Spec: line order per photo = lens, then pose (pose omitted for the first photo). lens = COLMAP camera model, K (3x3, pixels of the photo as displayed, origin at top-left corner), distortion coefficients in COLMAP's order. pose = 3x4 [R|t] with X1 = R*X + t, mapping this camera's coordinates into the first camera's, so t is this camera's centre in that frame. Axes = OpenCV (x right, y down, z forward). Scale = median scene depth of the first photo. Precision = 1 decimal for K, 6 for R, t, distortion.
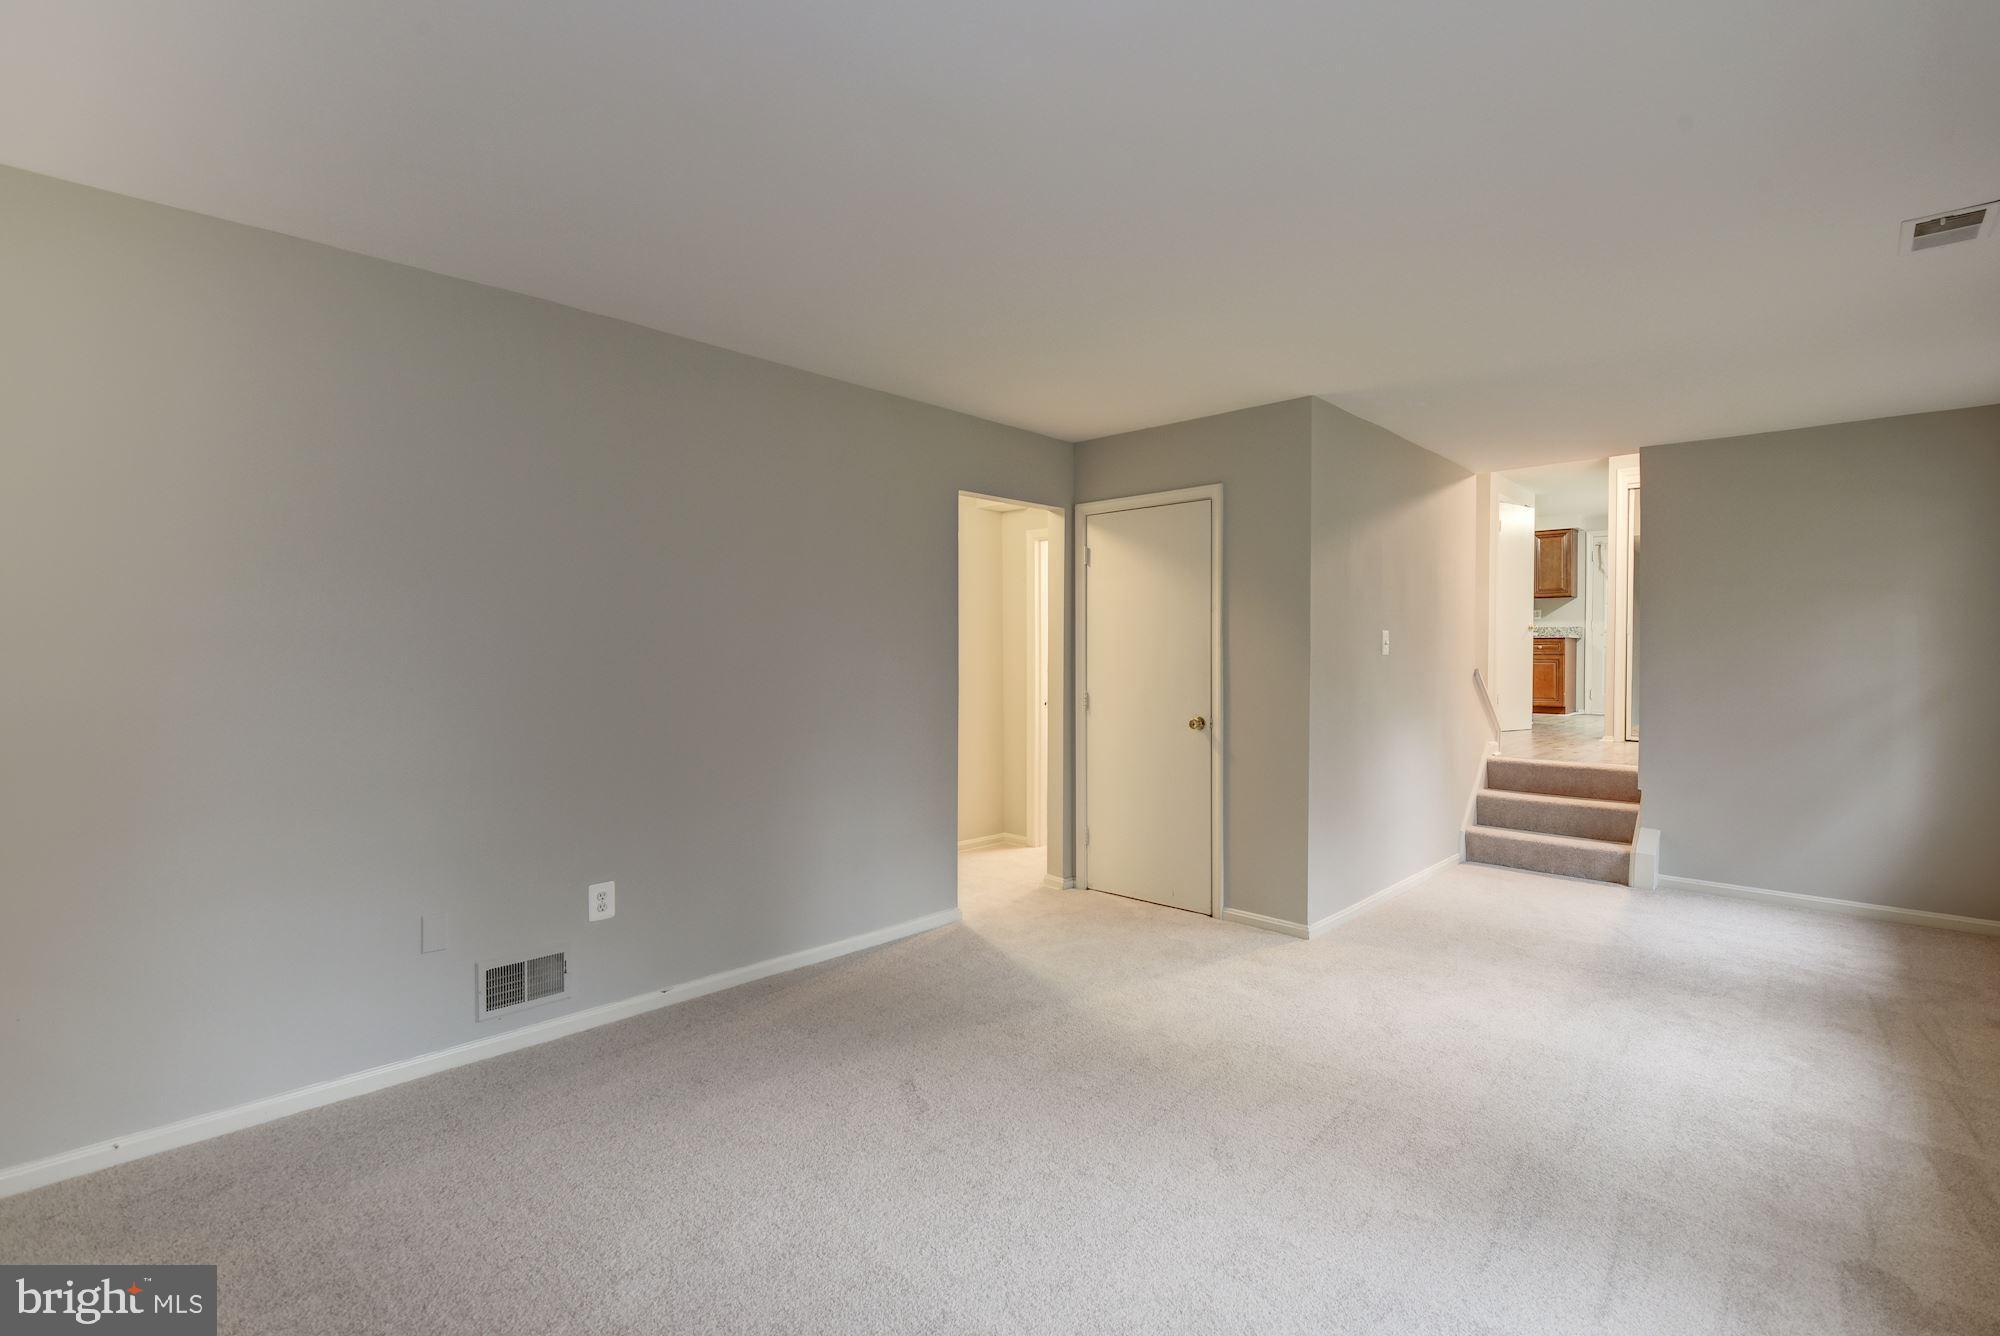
lens RADIAL K [[923.3, 0, 1011.4], [0, 923.3, 662.6], [0, 0, 1]] dist [-0.006295, -0.003403]
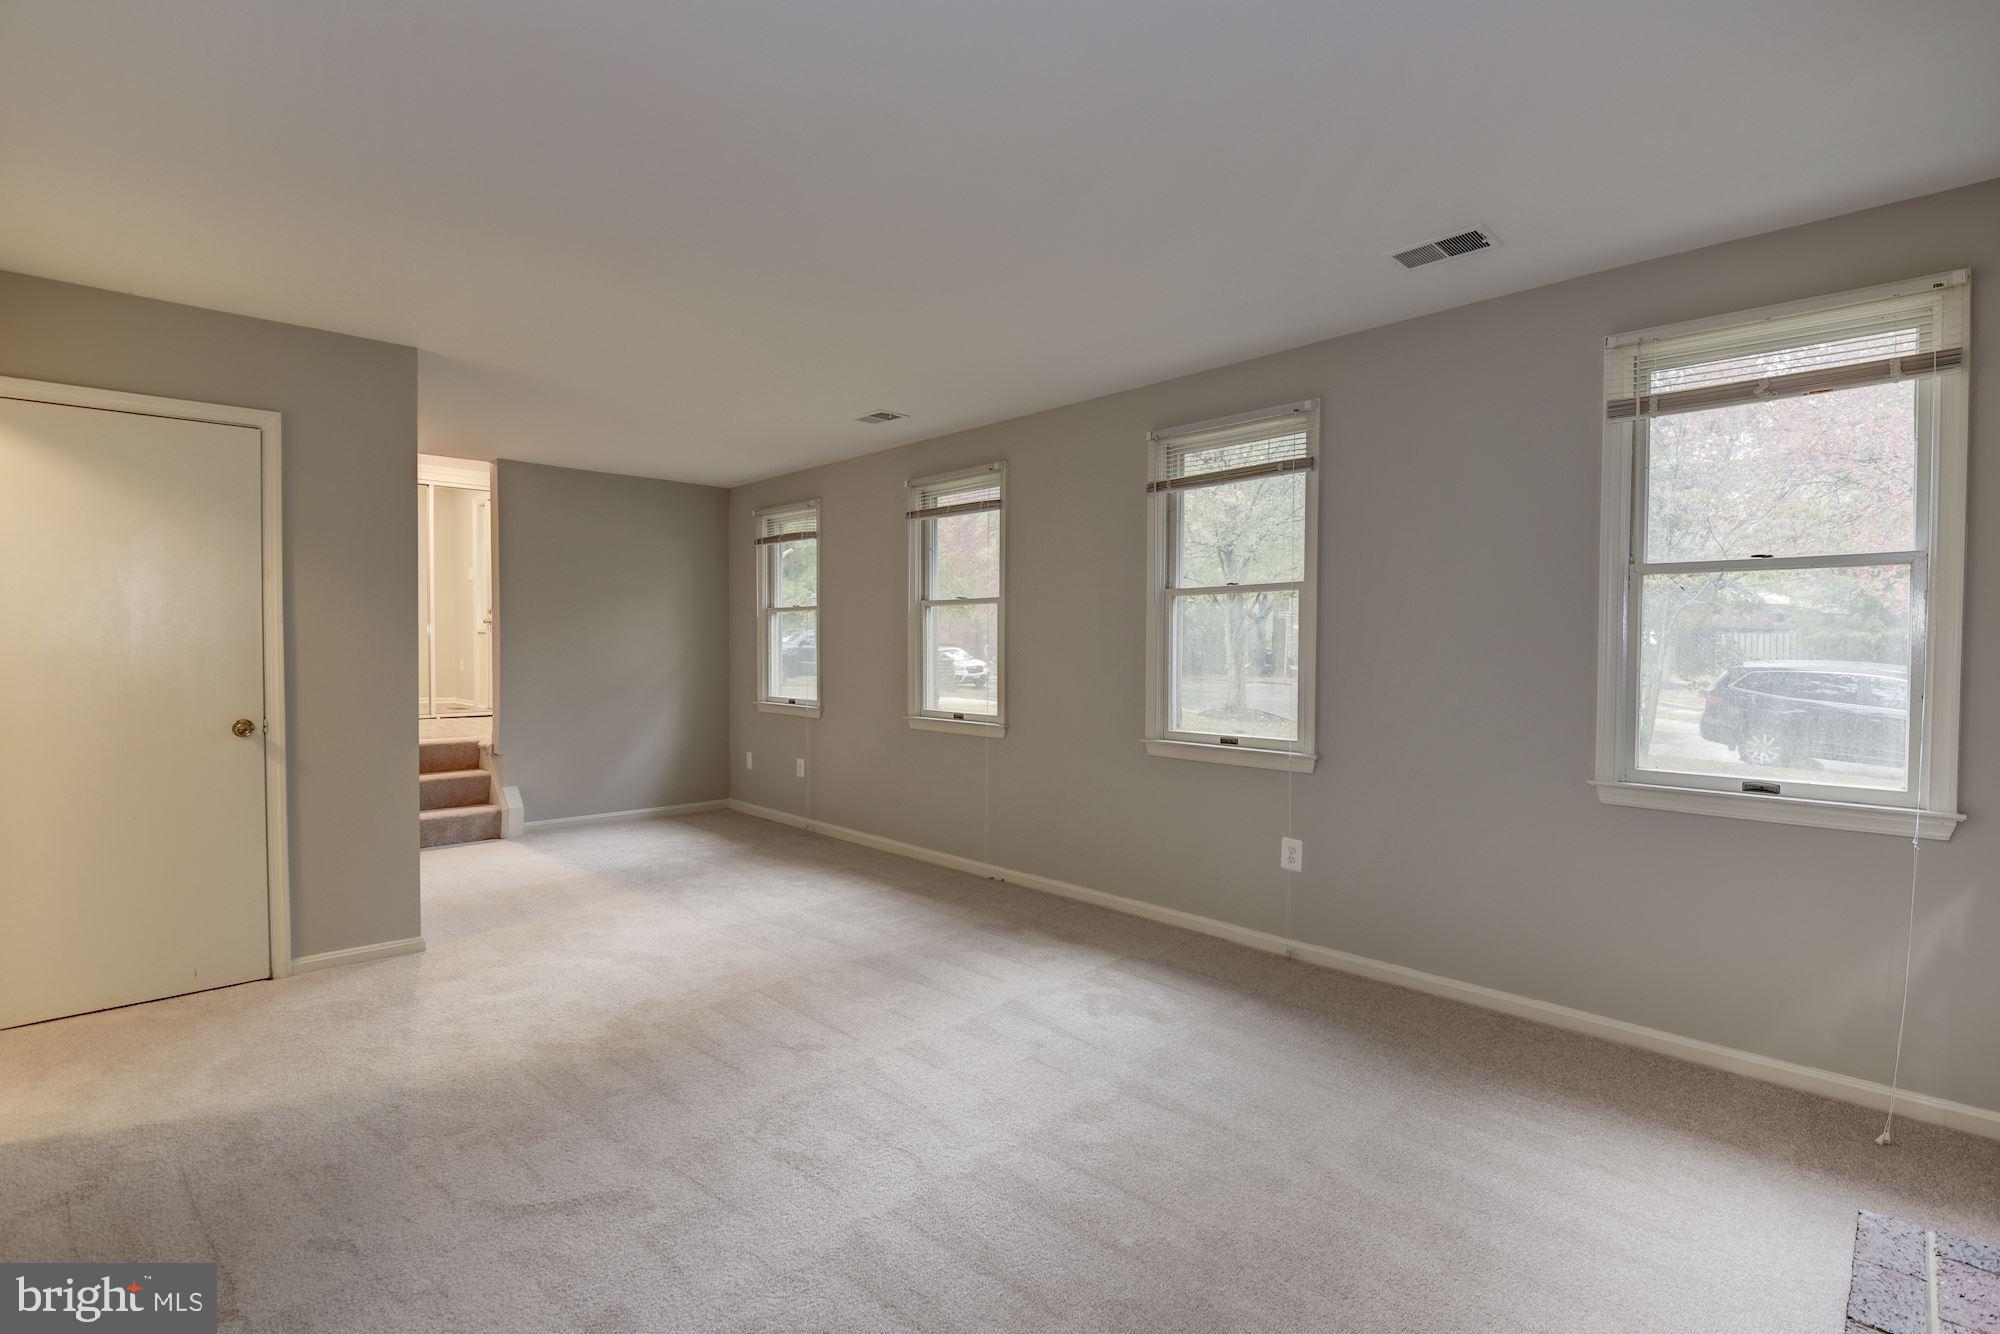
lens RADIAL K [[923.3, 0, 1005.6], [0, 923.3, 666.0], [0, 0, 1]] dist [-0.006295, -0.003403]
pose [[0.038932, -0.024484, 0.998942, -0.518084], [0.006831, 0.999683, 0.024235, 0.002430], [-0.999219, 0.005881, 0.039086, 0.366502]]
